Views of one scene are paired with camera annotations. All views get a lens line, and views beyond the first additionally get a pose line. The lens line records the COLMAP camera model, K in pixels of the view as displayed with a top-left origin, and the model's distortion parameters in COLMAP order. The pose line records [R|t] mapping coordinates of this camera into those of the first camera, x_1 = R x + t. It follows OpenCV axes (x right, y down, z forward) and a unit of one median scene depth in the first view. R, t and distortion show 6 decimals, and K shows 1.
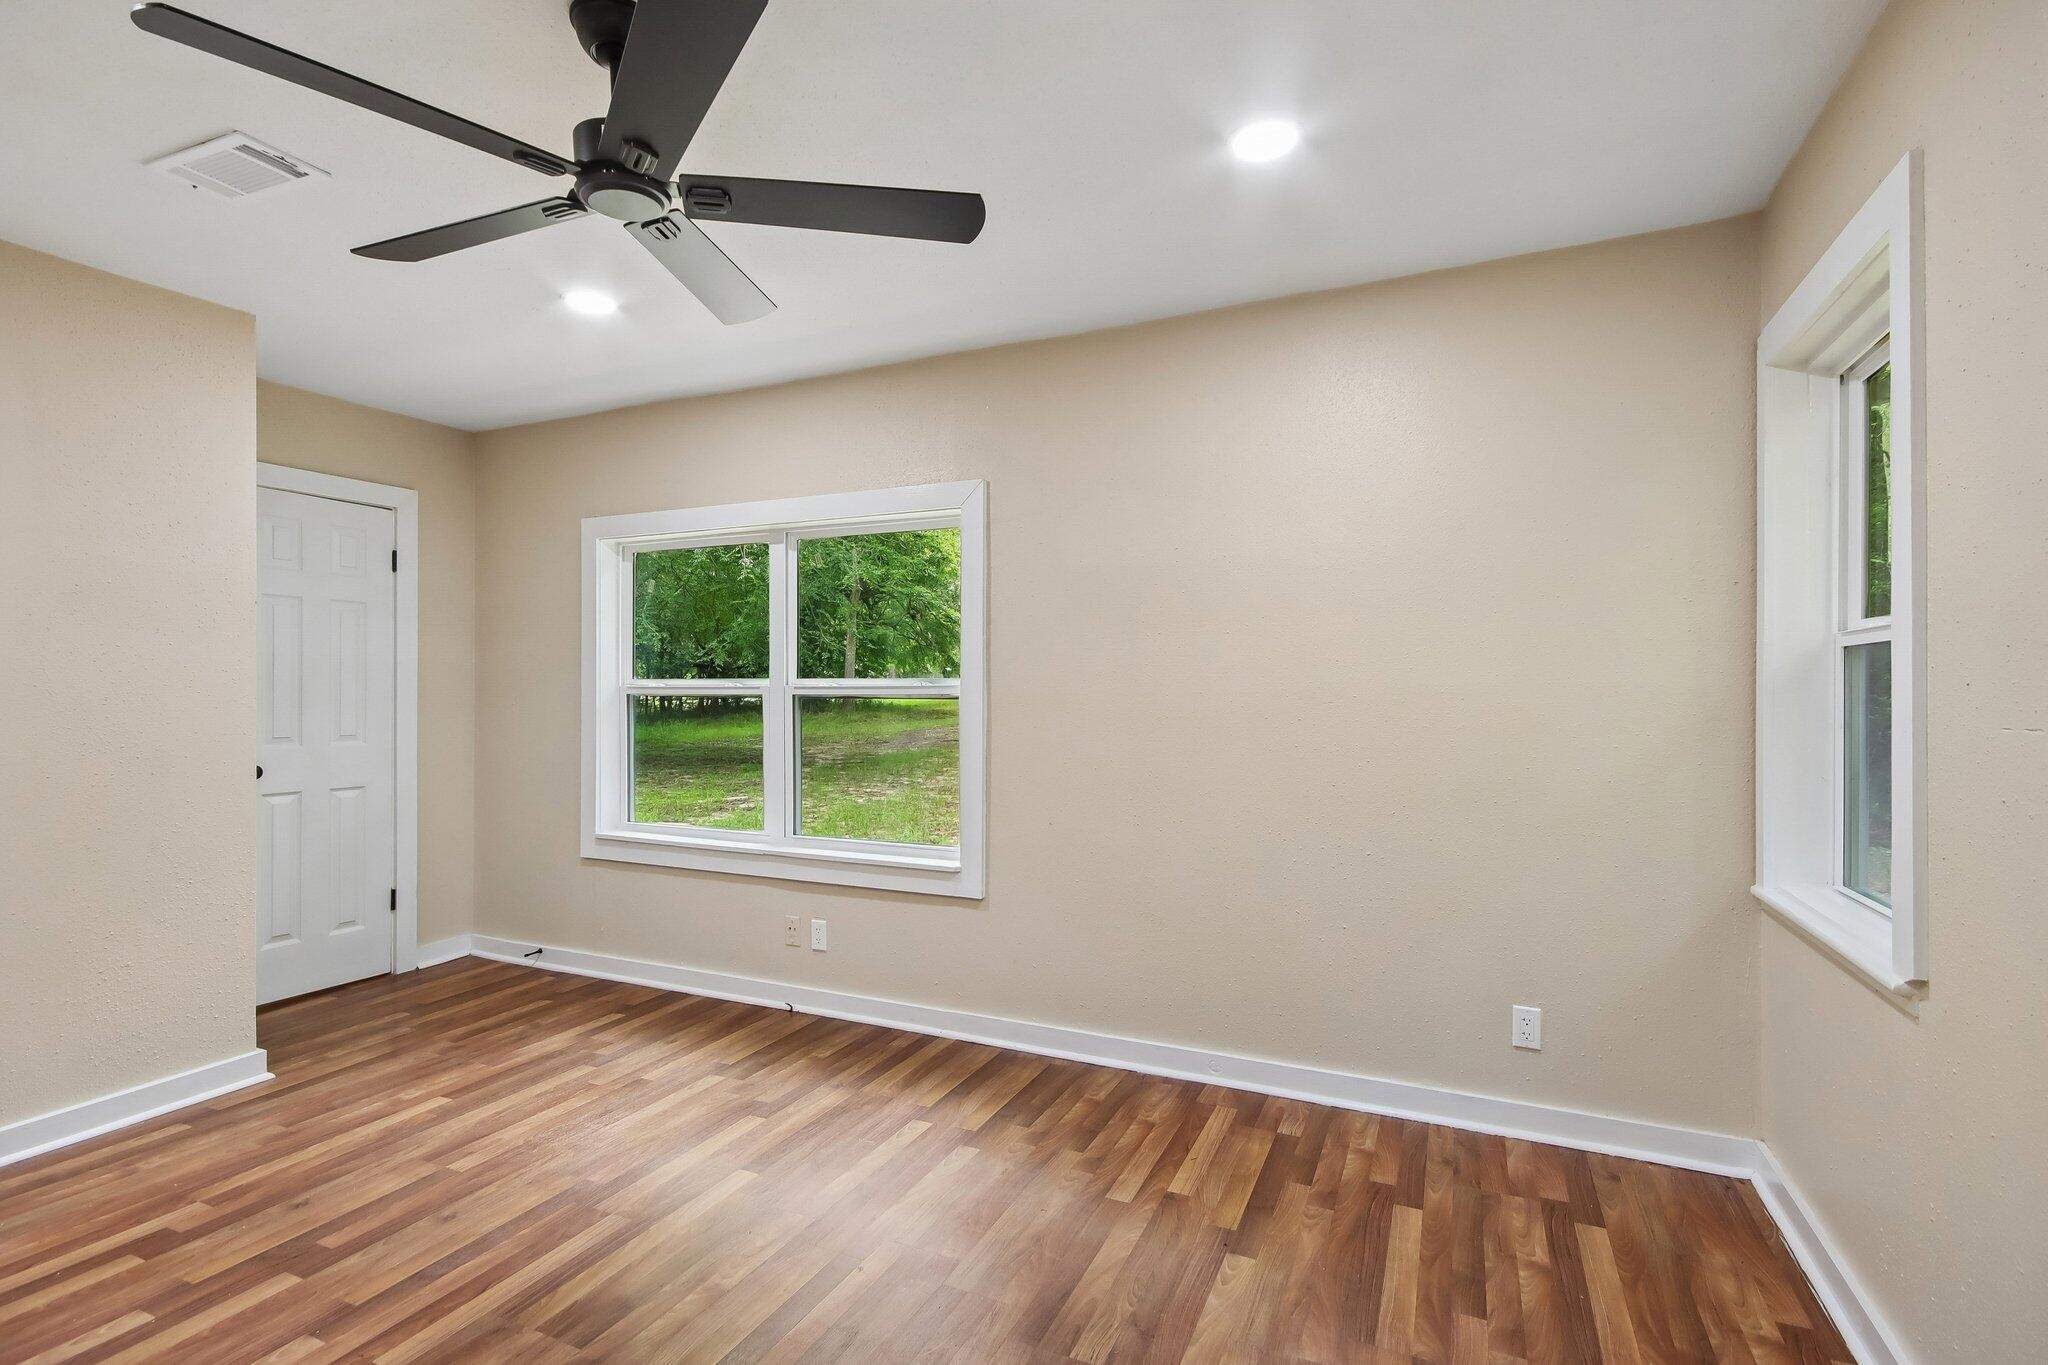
lens RADIAL K [[955.7, 0, 1019.0], [0, 955.7, 674.8], [0, 0, 1]] dist [0.032864, -0.014520]
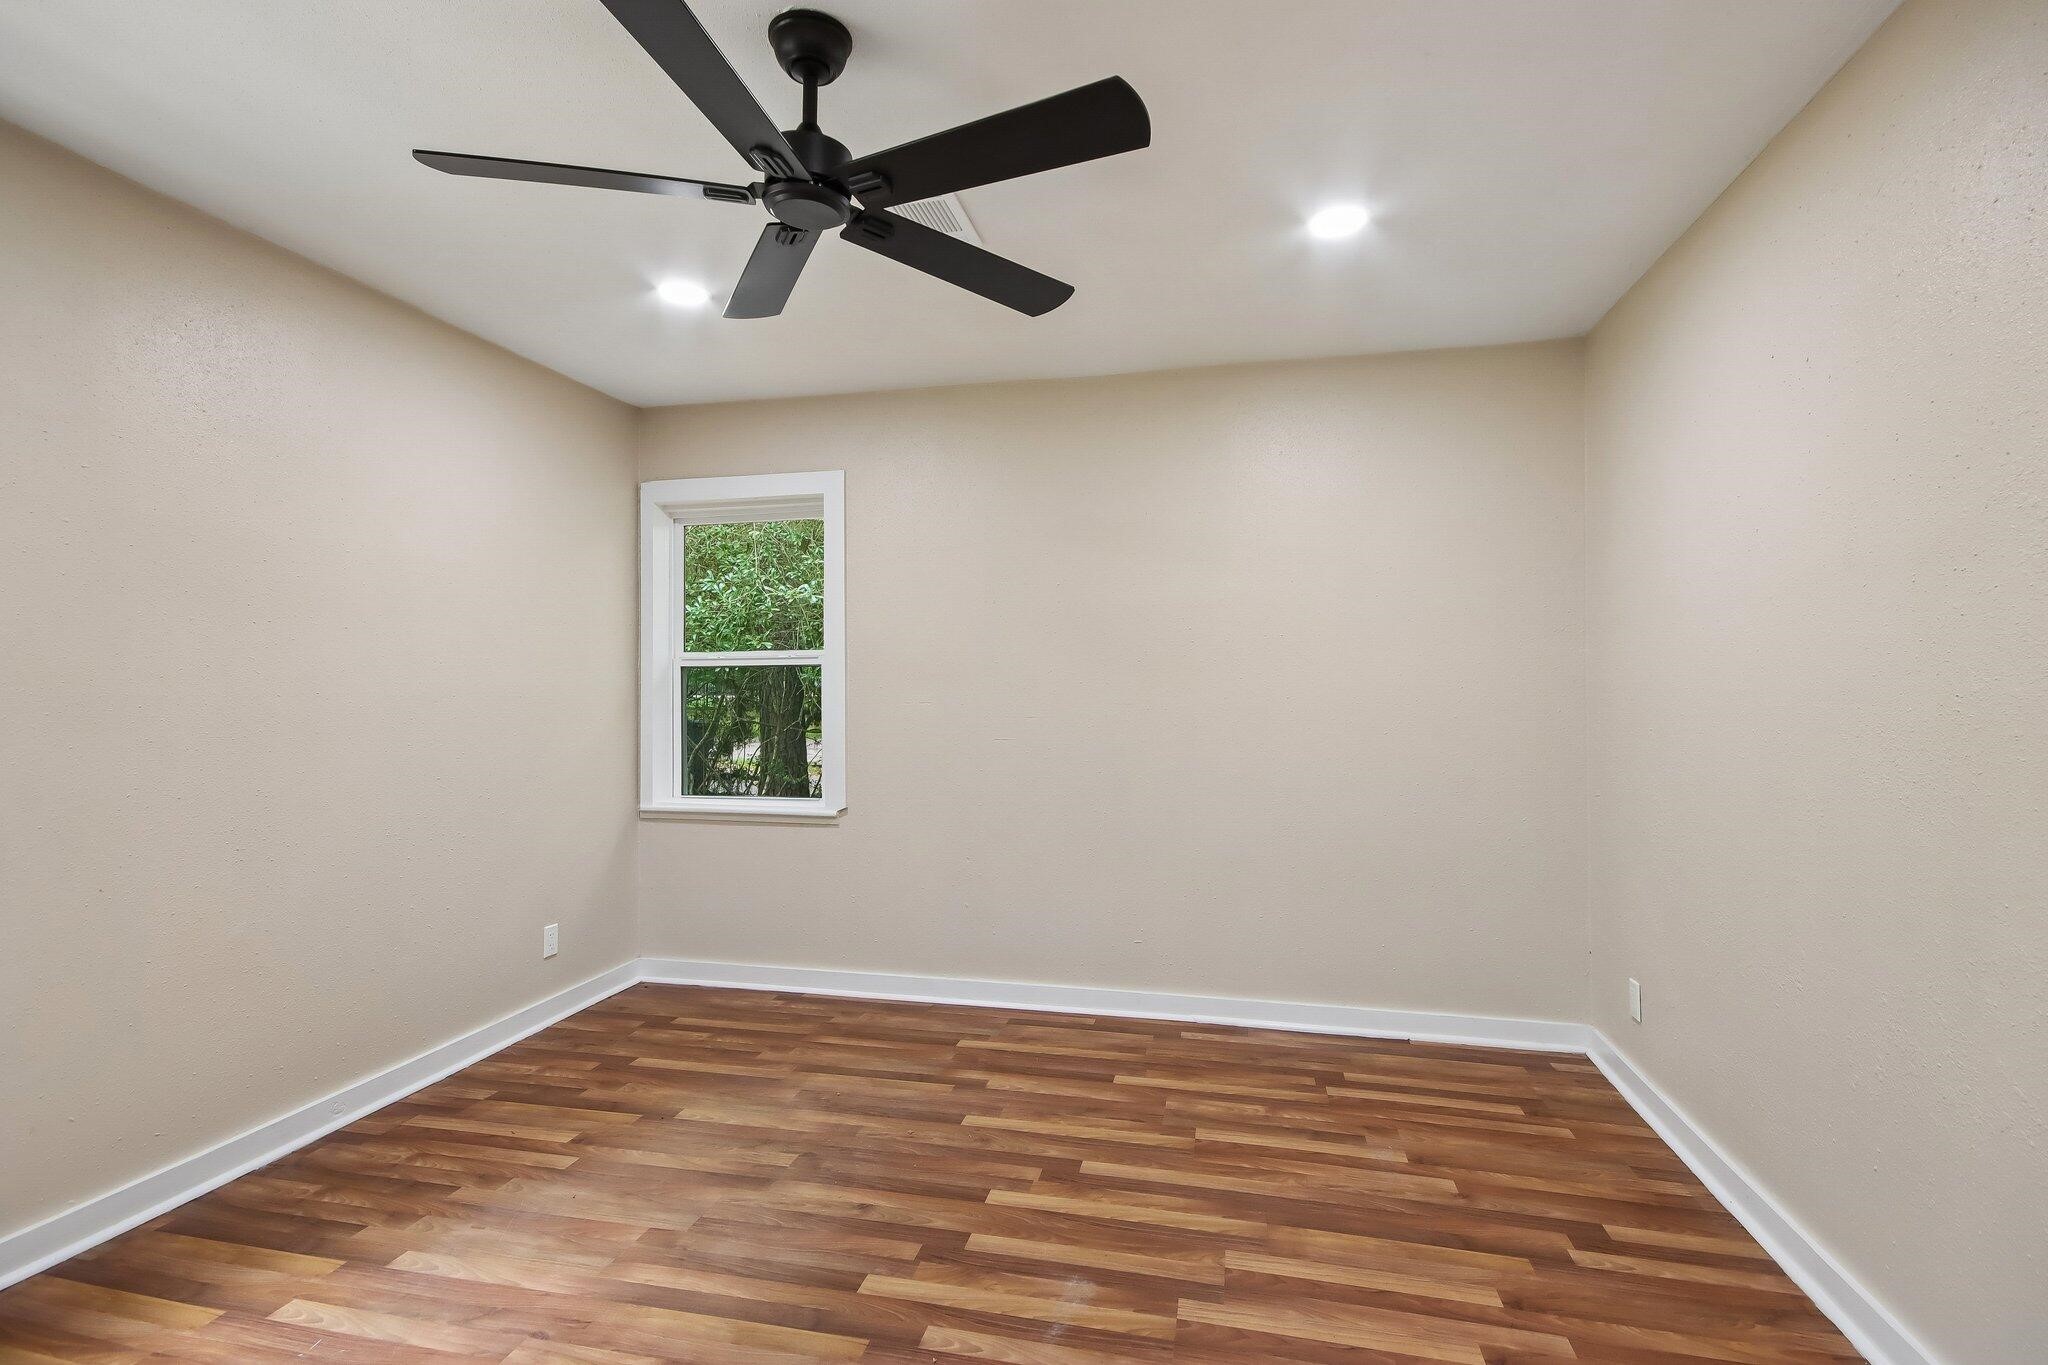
lens RADIAL K [[955.7, 0, 1019.0], [0, 955.7, 674.8], [0, 0, 1]] dist [0.032864, -0.014520]
pose [[-0.211114, 0.028945, 0.977033, -0.977697], [-0.006575, 0.999497, -0.031032, 0.045007], [-0.977439, -0.012976, -0.210818, 0.714110]]
